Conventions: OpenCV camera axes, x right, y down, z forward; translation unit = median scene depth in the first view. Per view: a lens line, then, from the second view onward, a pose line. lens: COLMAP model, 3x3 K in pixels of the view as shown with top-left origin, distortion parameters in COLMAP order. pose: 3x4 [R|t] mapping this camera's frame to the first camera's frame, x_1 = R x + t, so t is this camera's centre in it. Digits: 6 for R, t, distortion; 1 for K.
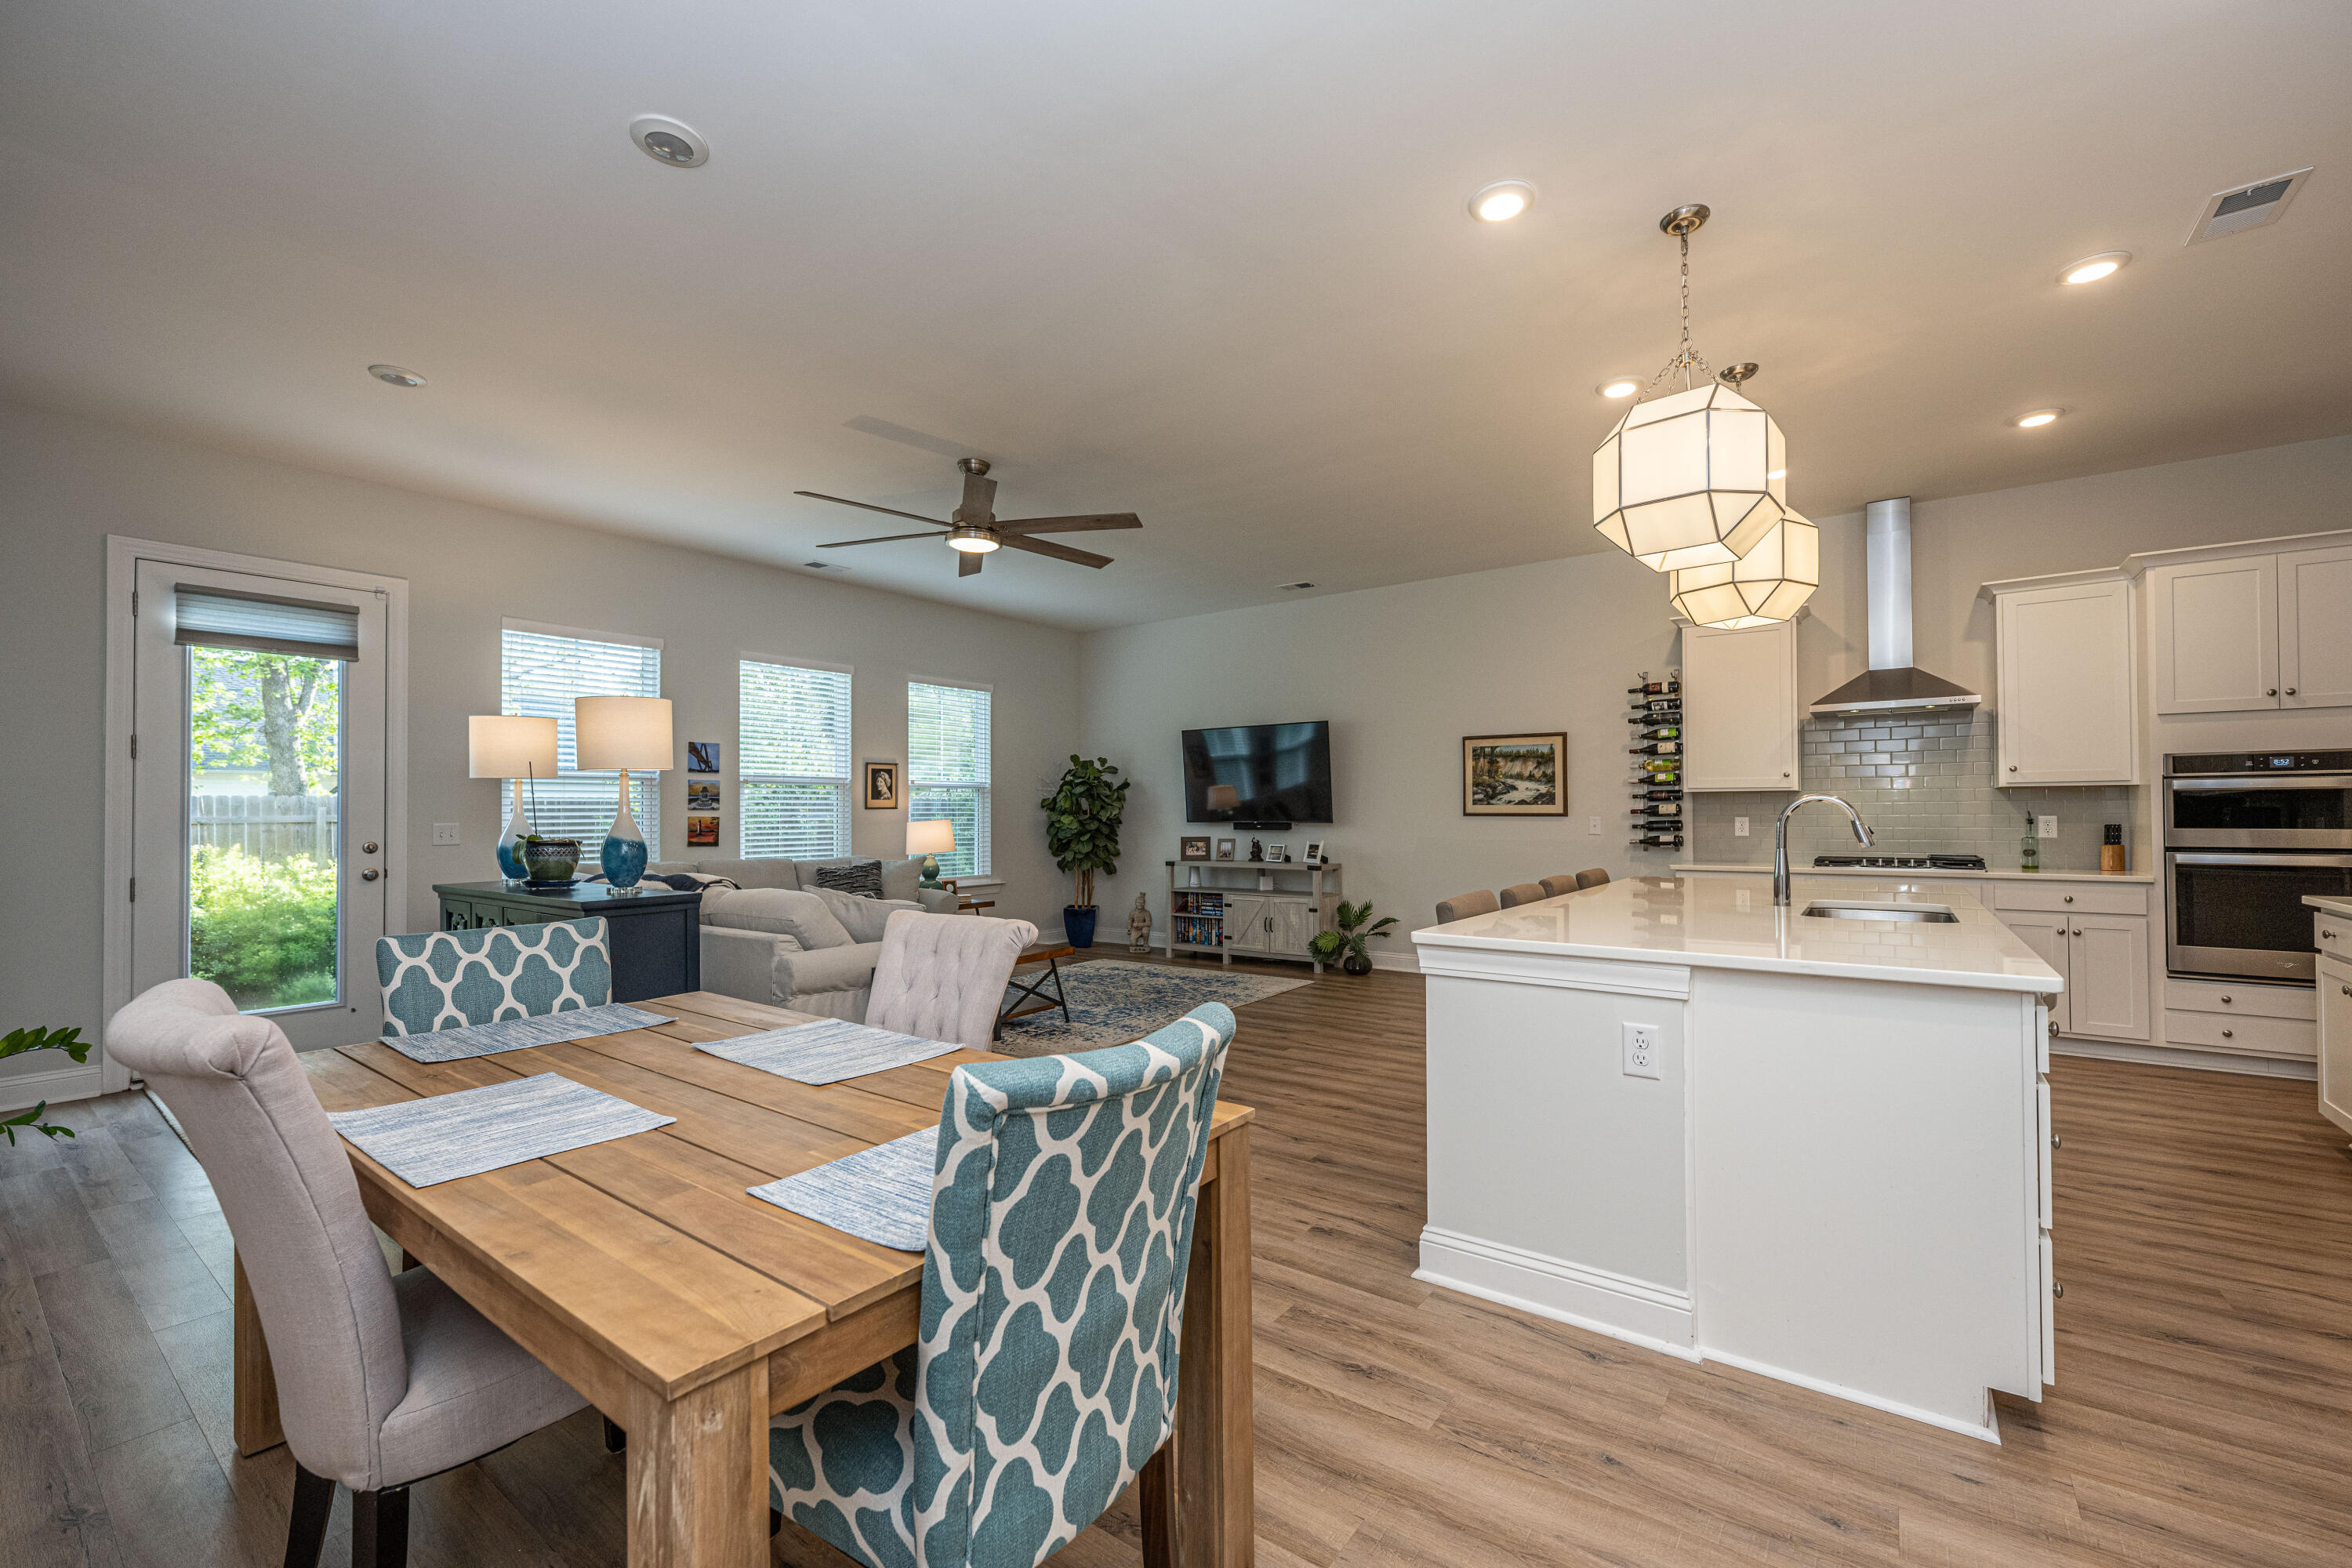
lens RADIAL K [[925.9, 0, 1146.7], [0, 925.9, 789.0], [0, 0, 1]] dist [-0.001818, -0.000100]
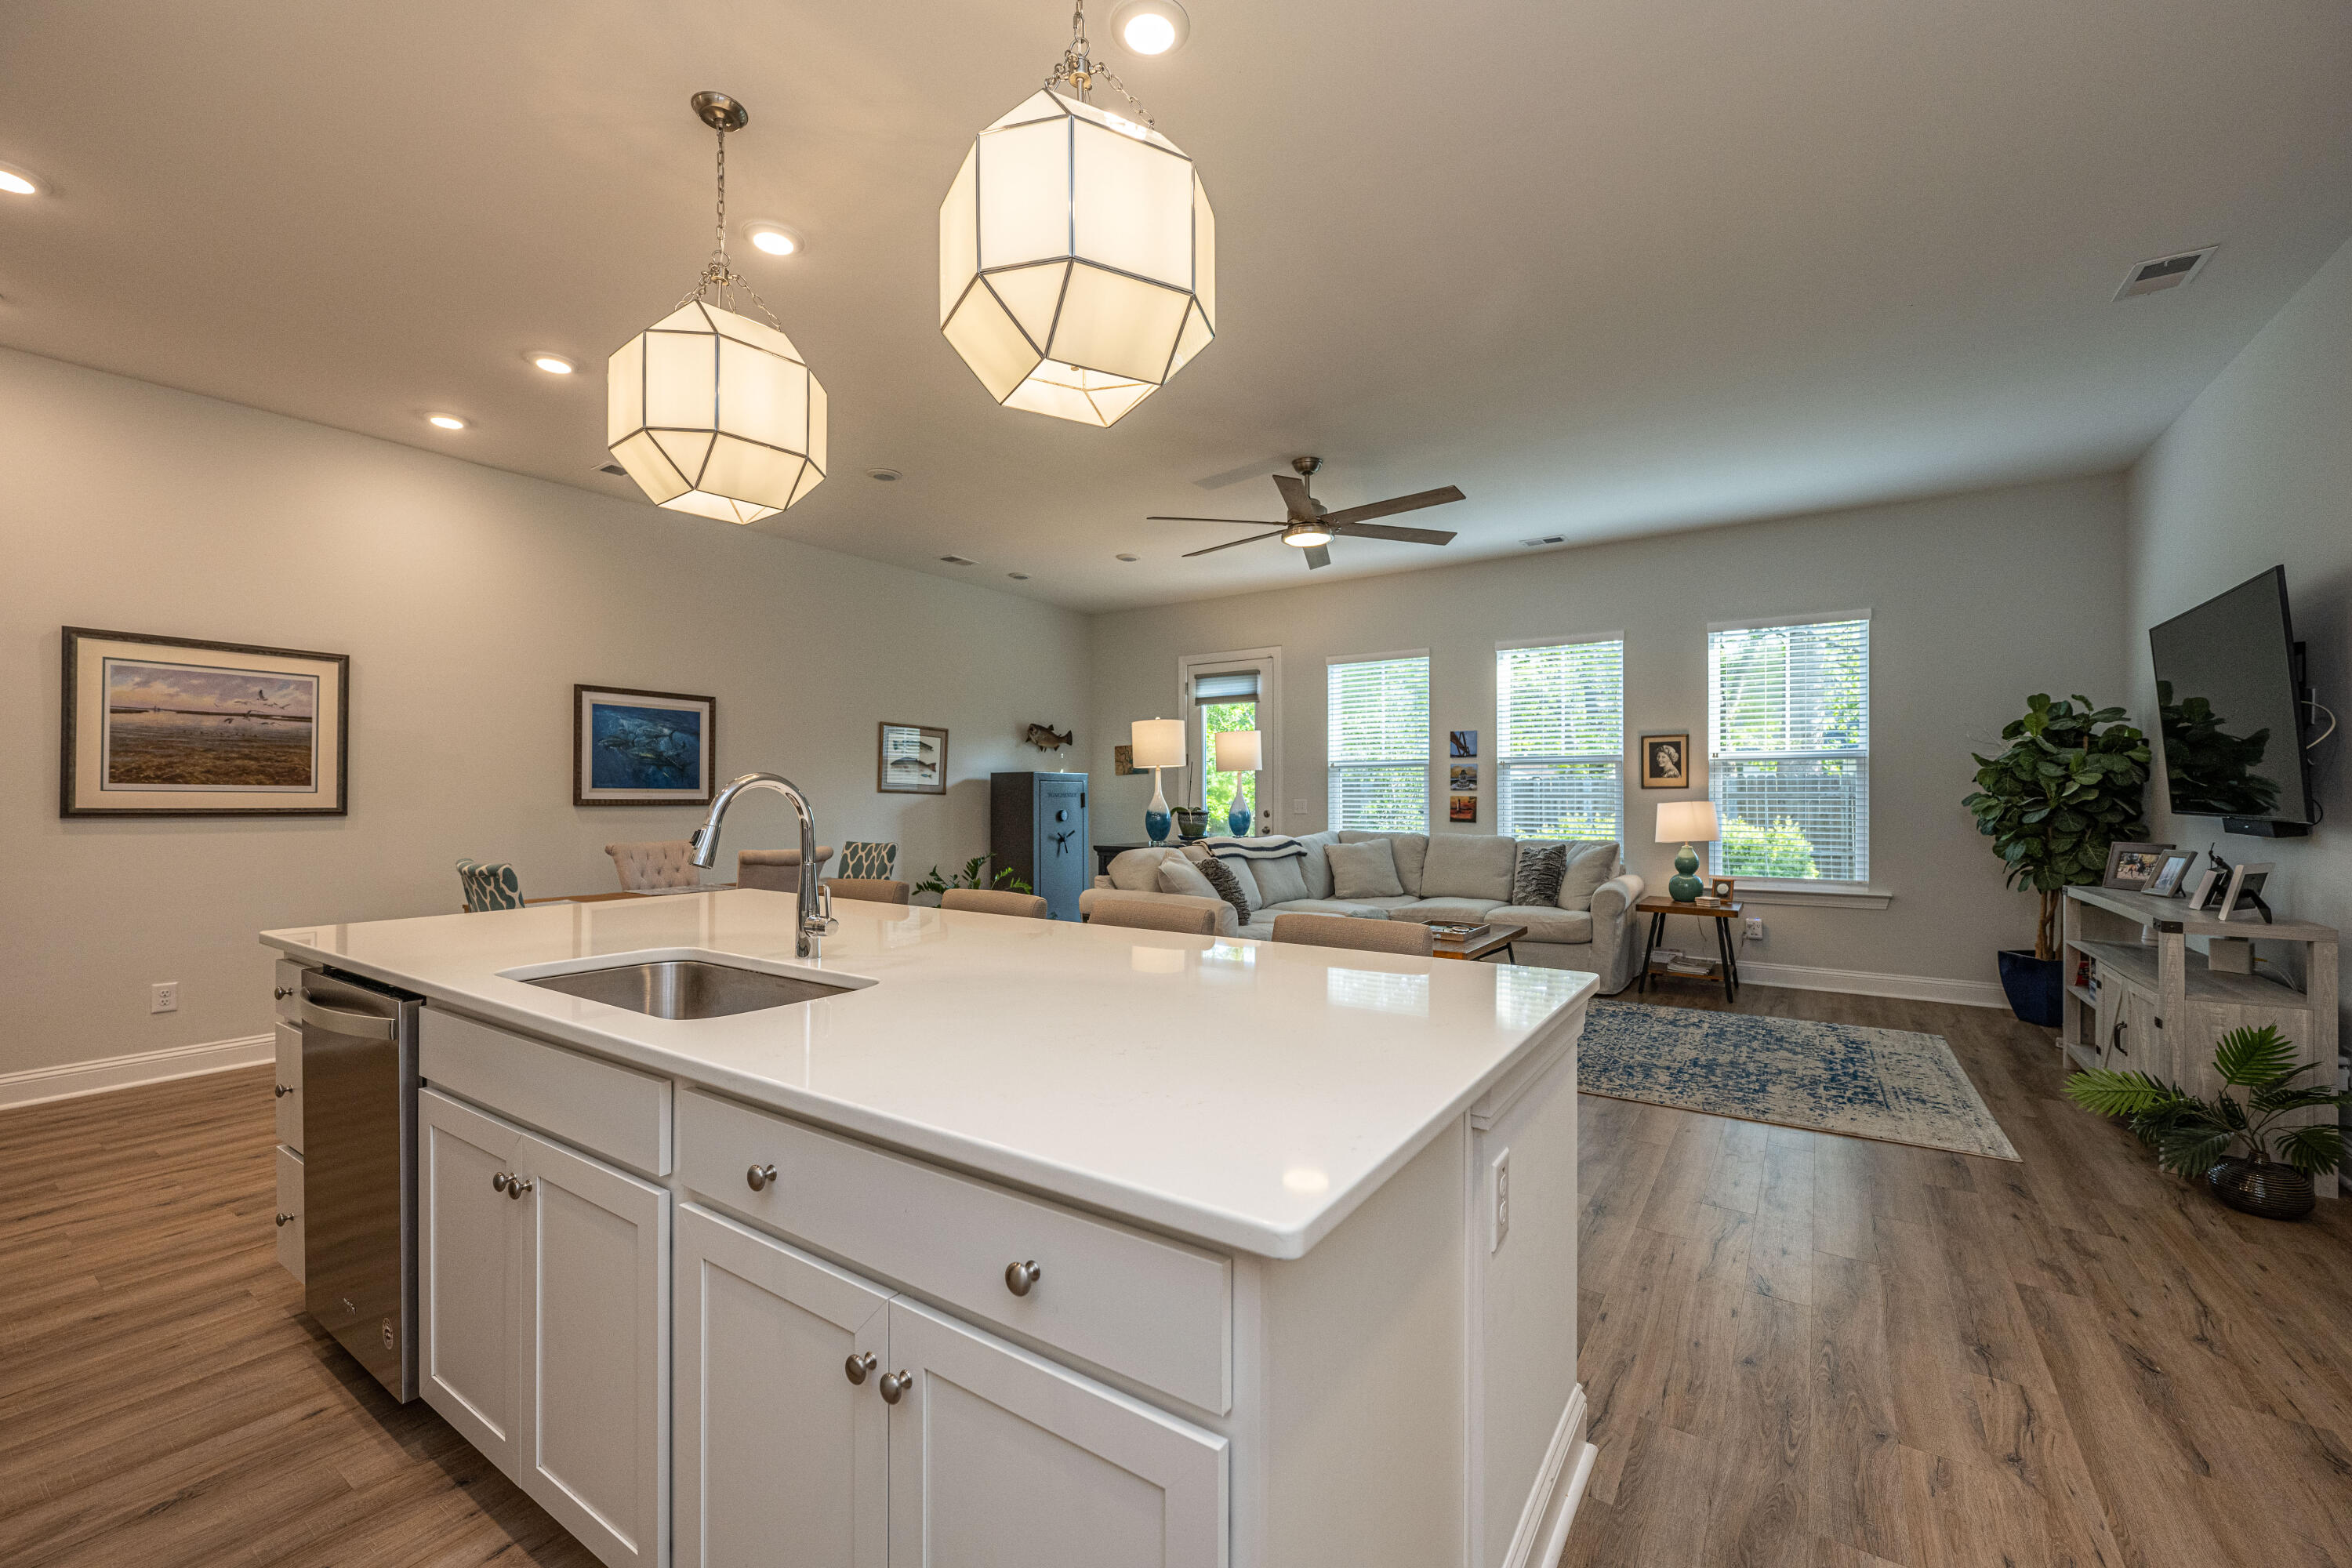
lens RADIAL K [[927.8, 0, 1203.5], [0, 927.8, 796.8], [0, 0, 1]] dist [-0.002086, -0.000121]
pose [[0.092876, 0.008443, -0.995642, 0.626853], [0.028198, 0.999541, 0.011106, 0.008939], [0.995278, -0.029107, 0.092595, 0.574804]]
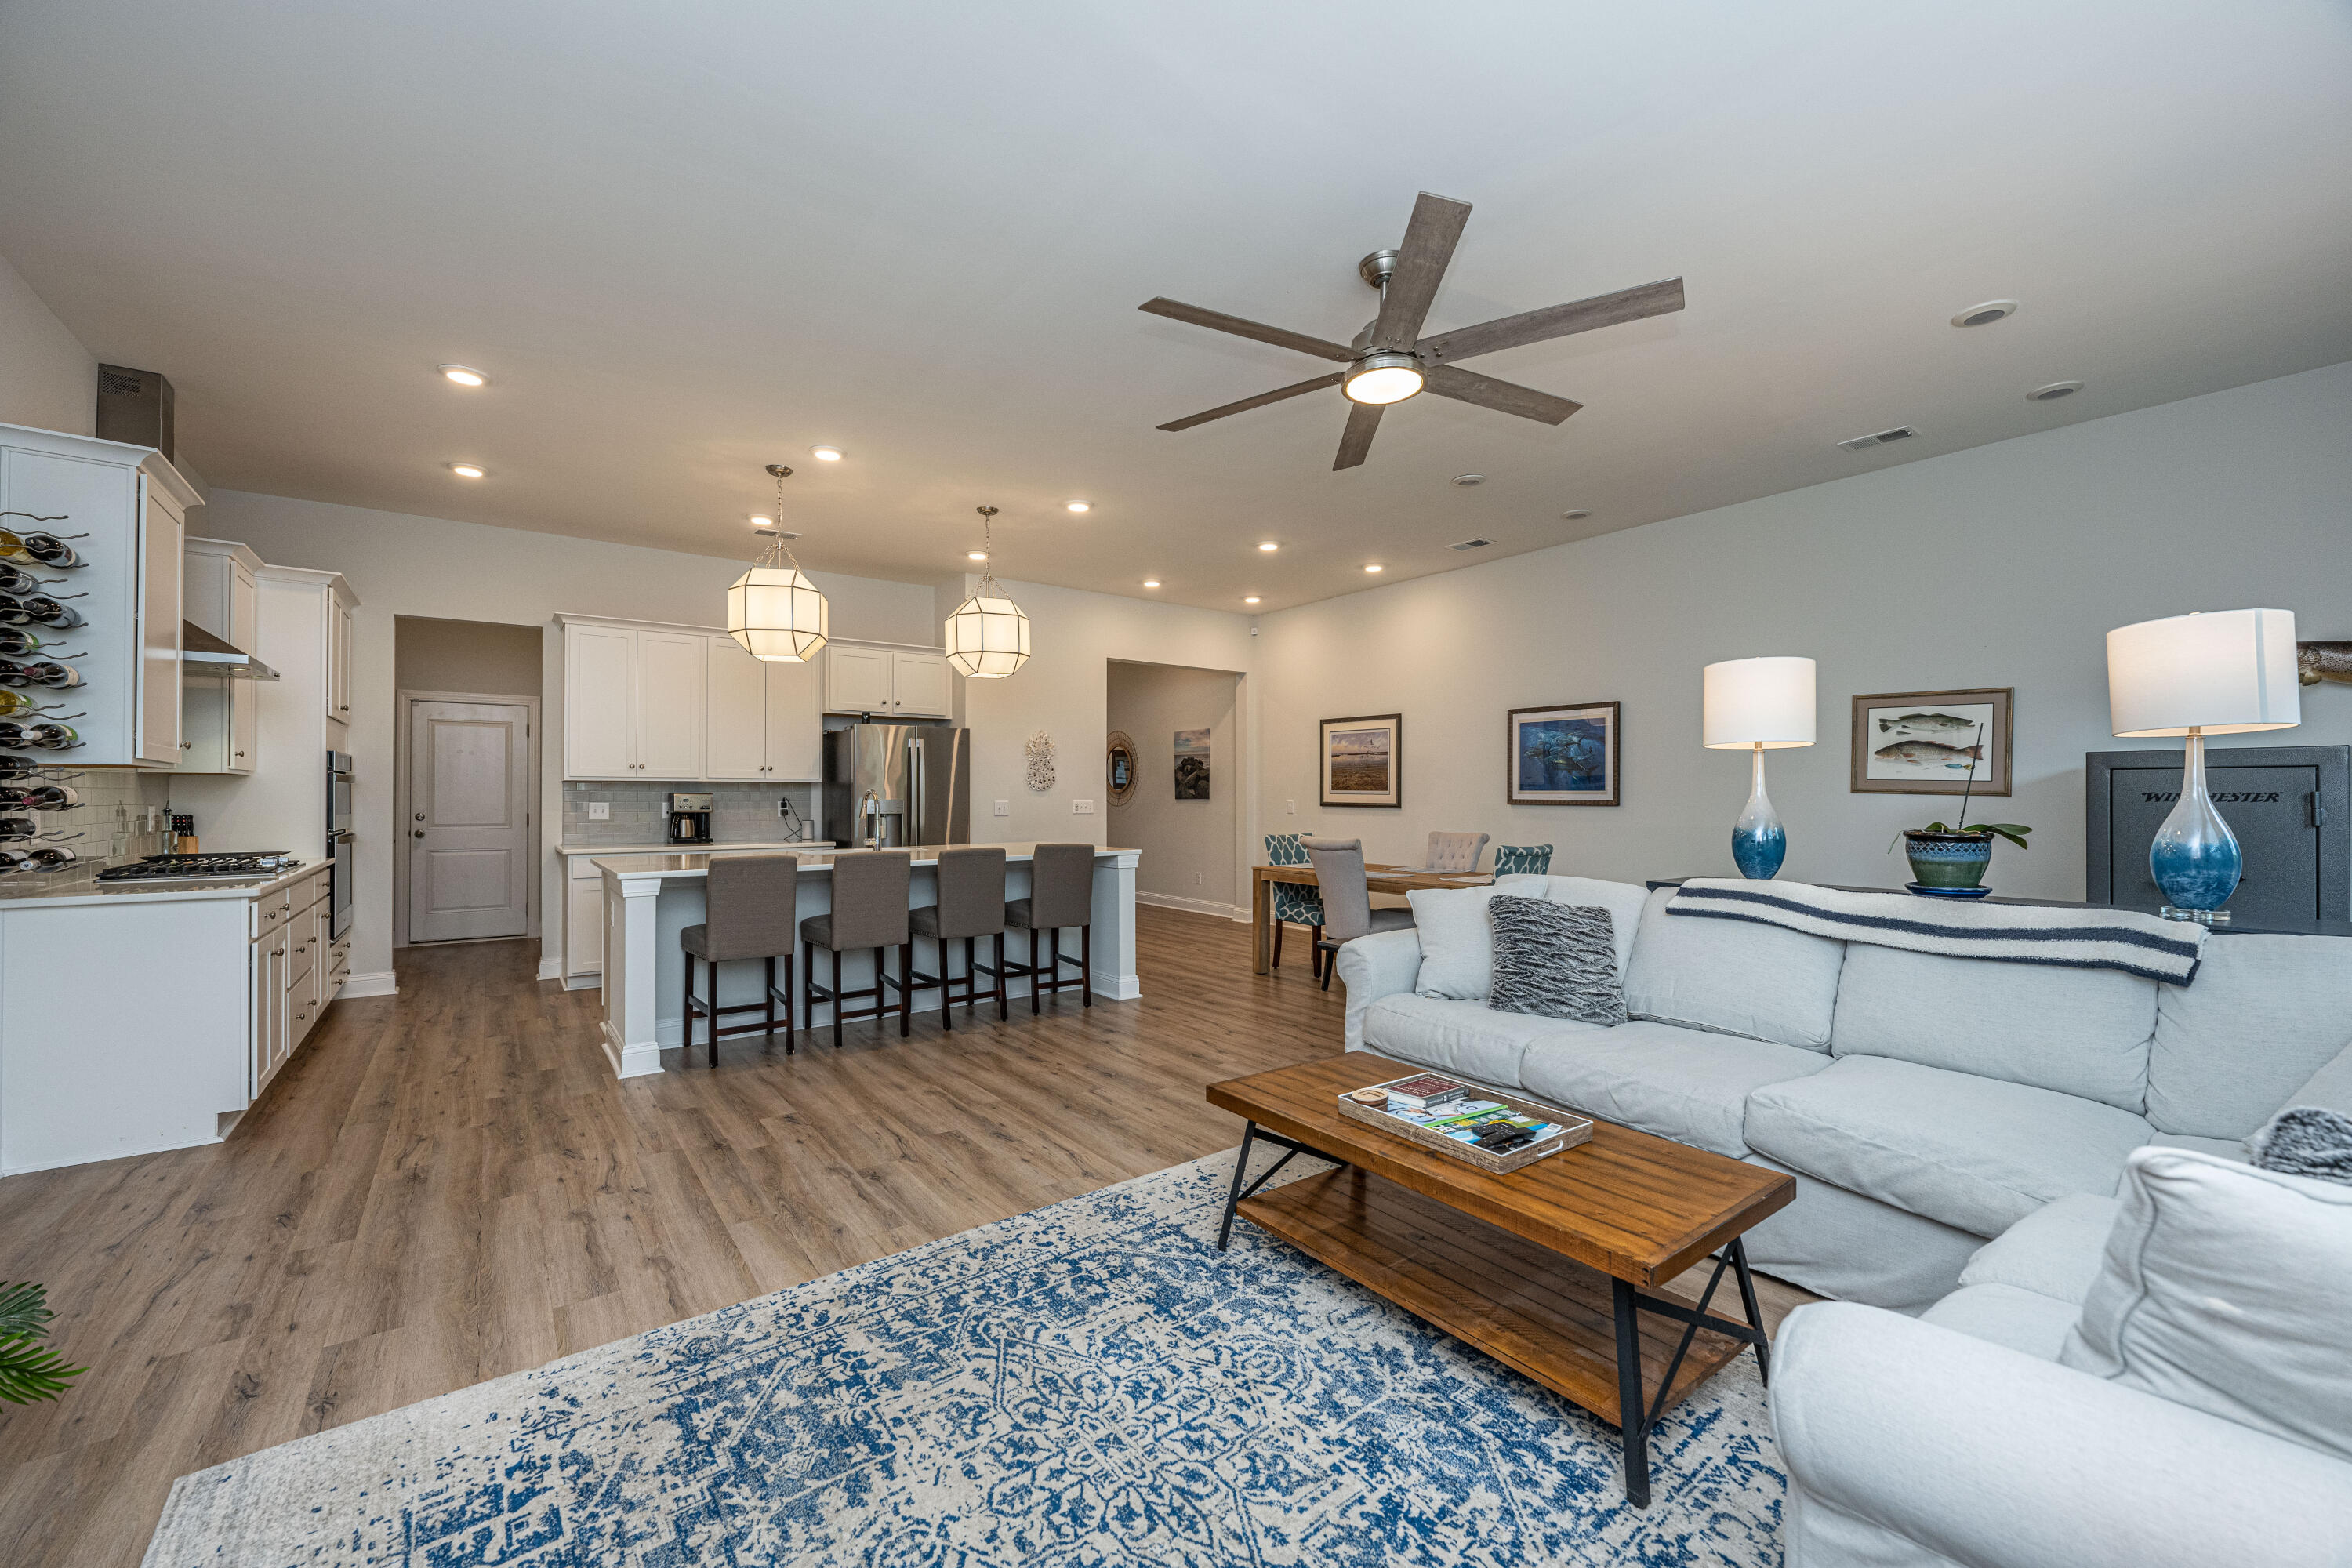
lens RADIAL K [[941.8, 0, 1177.1], [0, 941.8, 787.7], [0, 0, 1]] dist [0.000133, -0.000032]
pose [[-0.966892, 0.007925, 0.255063, -0.153521], [-0.001633, 0.999305, -0.037242, 0.031755], [-0.255181, -0.036426, -0.966207, 1.229891]]
